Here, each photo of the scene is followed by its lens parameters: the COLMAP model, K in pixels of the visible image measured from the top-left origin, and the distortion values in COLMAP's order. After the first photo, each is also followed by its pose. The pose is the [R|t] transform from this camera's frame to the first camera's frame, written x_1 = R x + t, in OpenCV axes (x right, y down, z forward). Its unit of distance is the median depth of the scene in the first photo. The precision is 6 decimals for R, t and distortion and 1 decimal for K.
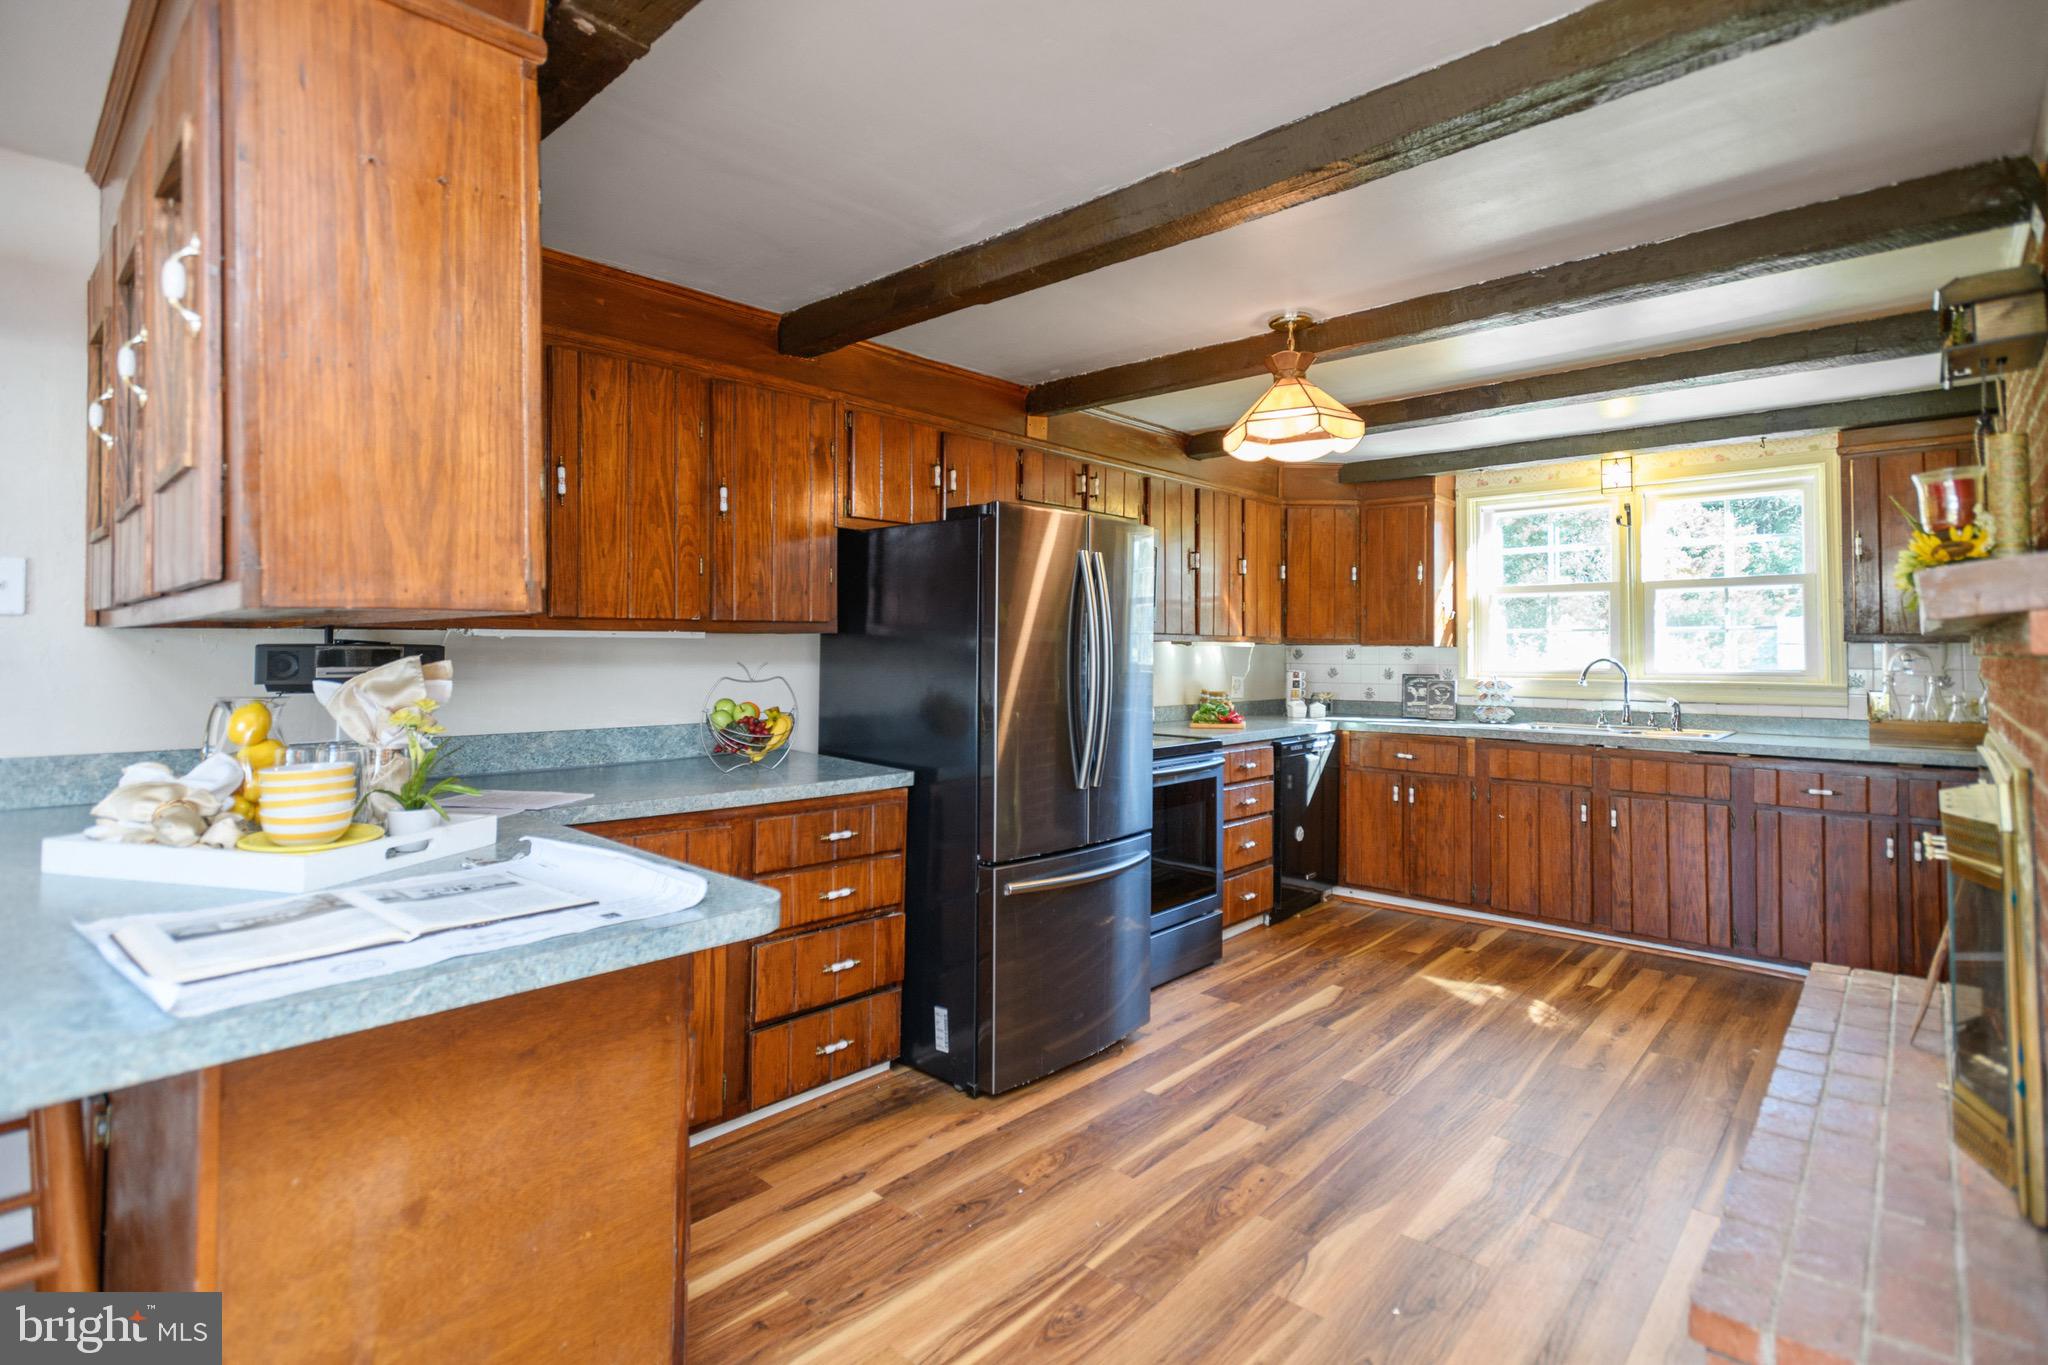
lens RADIAL K [[982.2, 0, 1029.2], [0, 982.2, 637.3], [0, 0, 1]] dist [-0.006549, 0.005170]
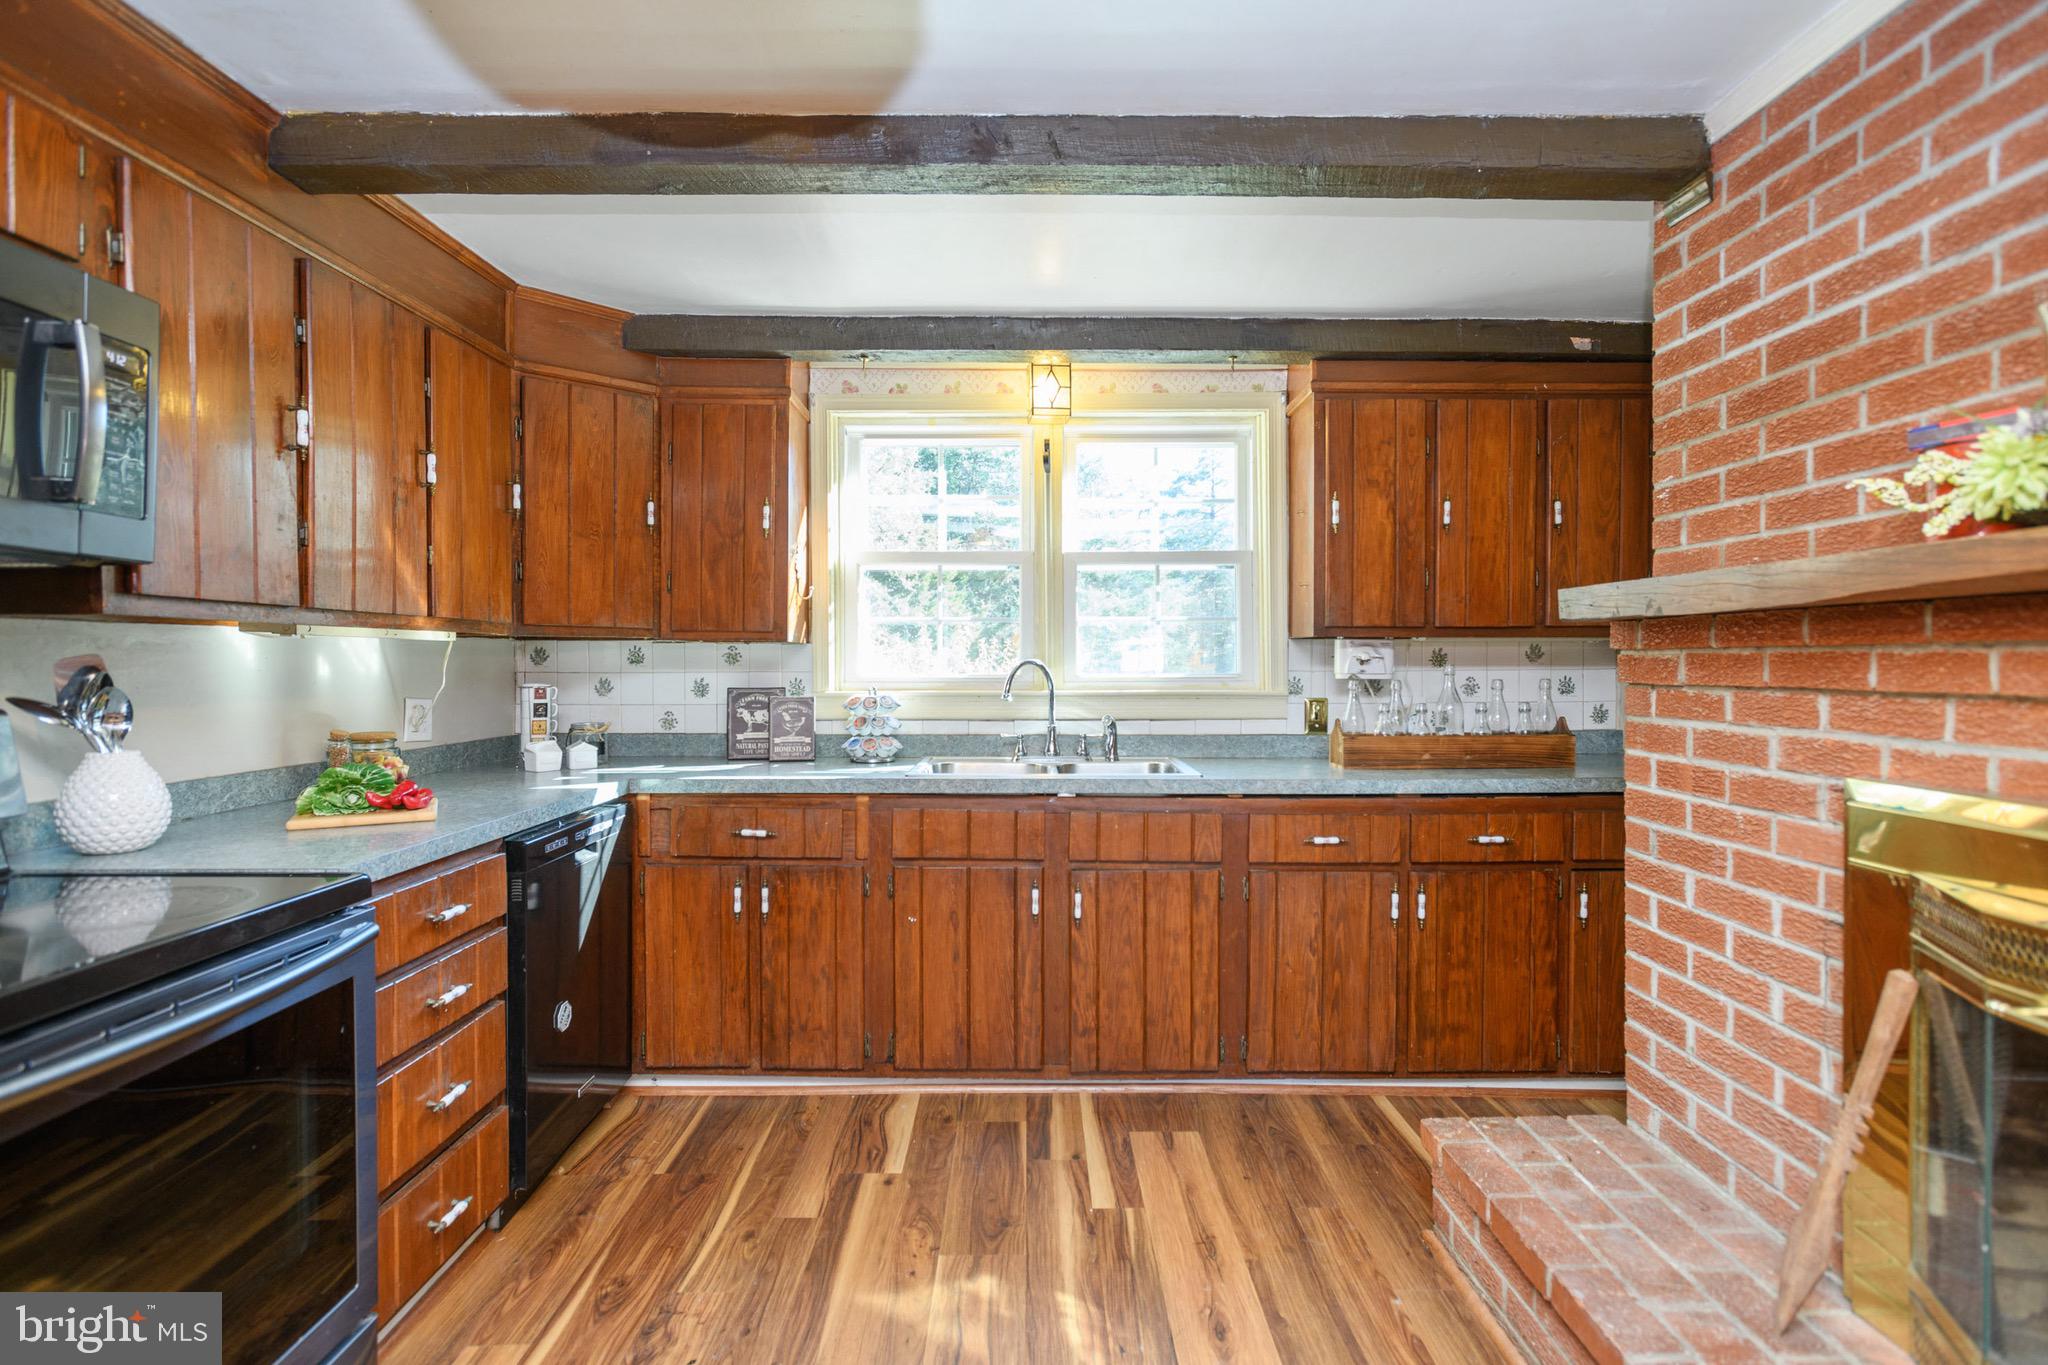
lens RADIAL K [[1019.8, 0, 1028.9], [0, 1019.8, 679.8], [0, 0, 1]] dist [-0.011005, 0.005345]
pose [[0.734134, -0.016375, 0.678807, 0.101673], [-0.008275, 0.999419, 0.033058, 0.011379], [-0.678954, -0.029886, 0.733572, 0.467157]]
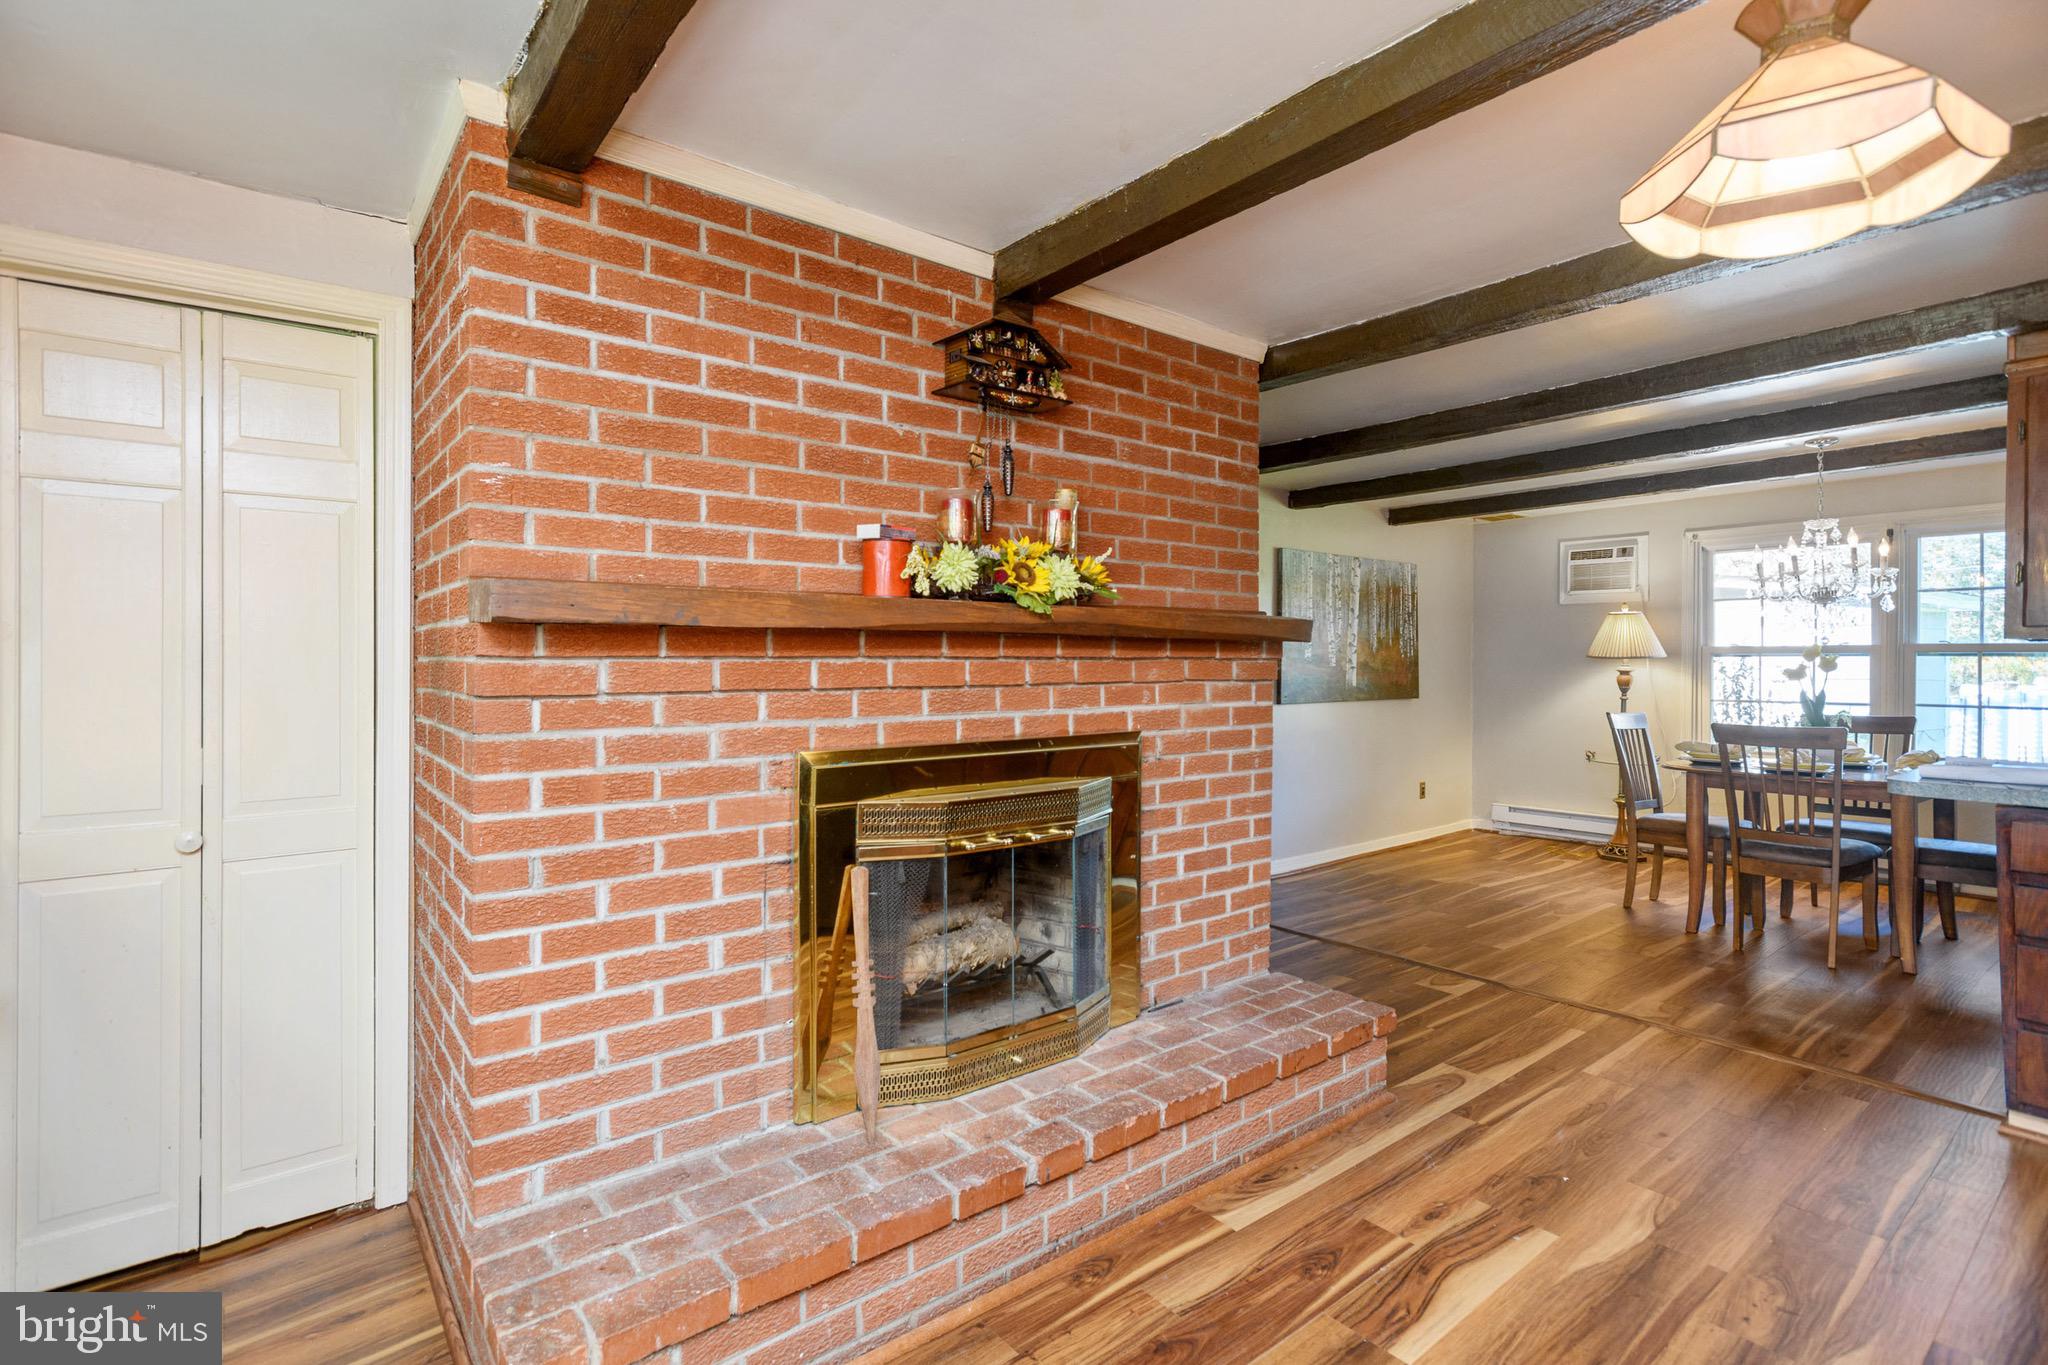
lens RADIAL K [[982.2, 0, 1018.5], [0, 982.2, 668.7], [0, 0, 1]] dist [-0.006549, 0.005170]
pose [[-0.988490, 0.000742, 0.151283, 0.353395], [-0.000837, 0.999946, -0.010375, 0.018888], [-0.151283, -0.010383, -0.988436, 0.950339]]
